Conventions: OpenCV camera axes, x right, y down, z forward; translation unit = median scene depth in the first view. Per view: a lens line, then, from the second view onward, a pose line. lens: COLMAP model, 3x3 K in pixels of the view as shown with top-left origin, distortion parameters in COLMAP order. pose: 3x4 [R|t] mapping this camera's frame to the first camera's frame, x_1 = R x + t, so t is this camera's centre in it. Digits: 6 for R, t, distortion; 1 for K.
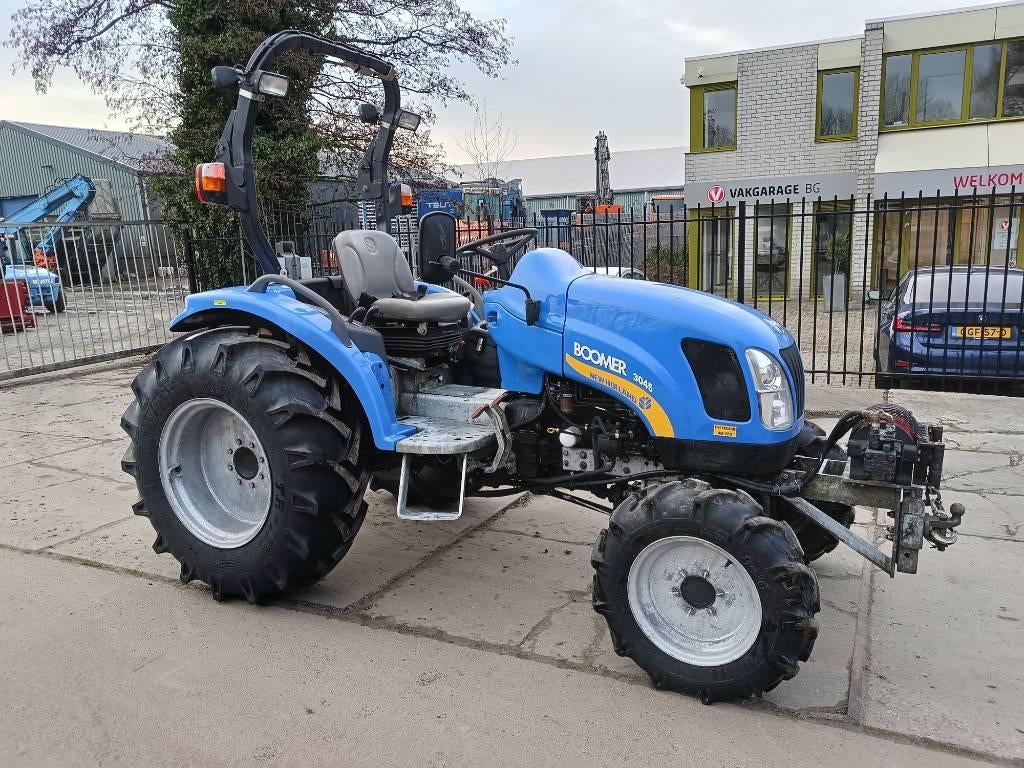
lens RADIAL K [[771.5, 0, 515.2], [0, 771.5, 389.5], [0, 0, 1]] dist [0.065167, -0.080517]
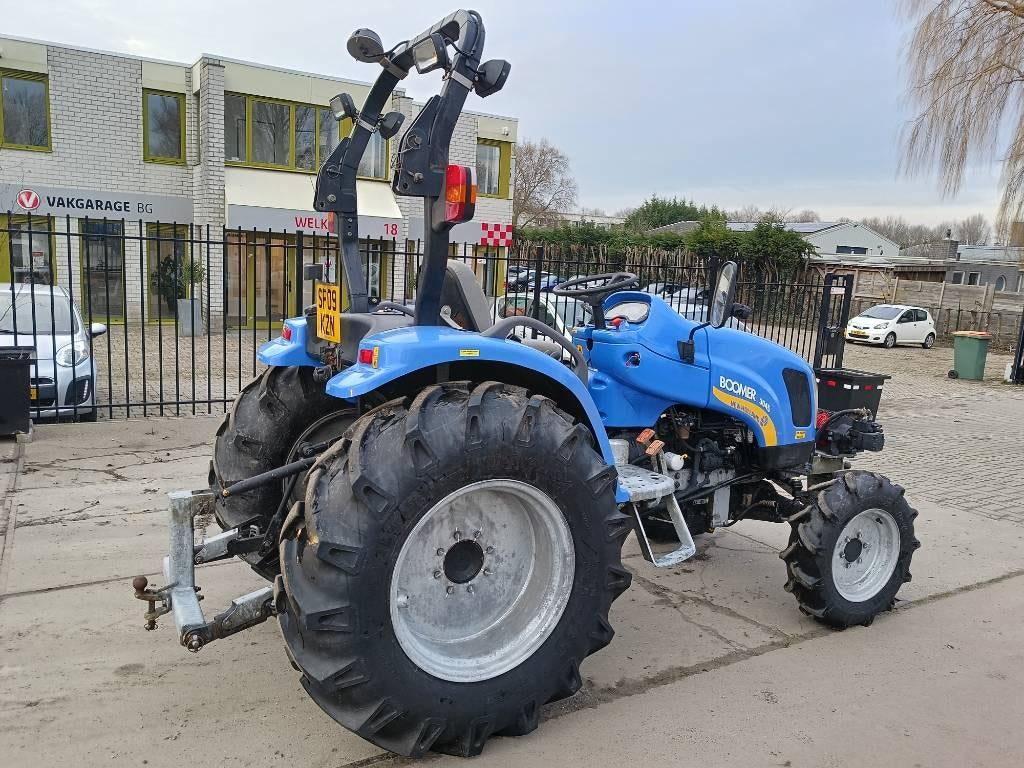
lens RADIAL K [[771.5, 0, 512.8], [0, 771.5, 389.4], [0, 0, 1]] dist [0.065167, -0.080517]
pose [[0.557794, -0.070042, 0.827019, -0.993341], [0.091578, 0.995543, 0.022549, -0.090057], [-0.824912, 0.063159, 0.561722, 0.562251]]
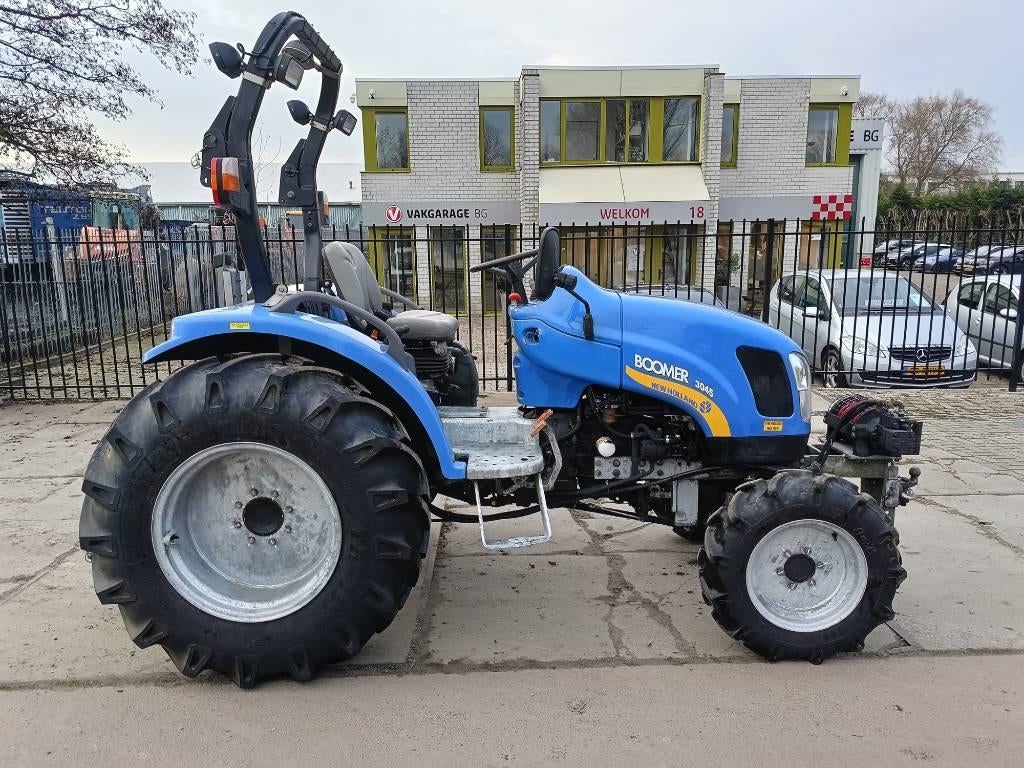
lens RADIAL K [[771.5, 0, 513.4], [0, 771.5, 389.2], [0, 0, 1]] dist [0.065167, -0.080517]
pose [[0.886187, -0.061638, 0.459210, -0.515943], [0.071775, 0.997410, -0.004633, -0.019857], [-0.457735, 0.037065, 0.888315, 0.136800]]
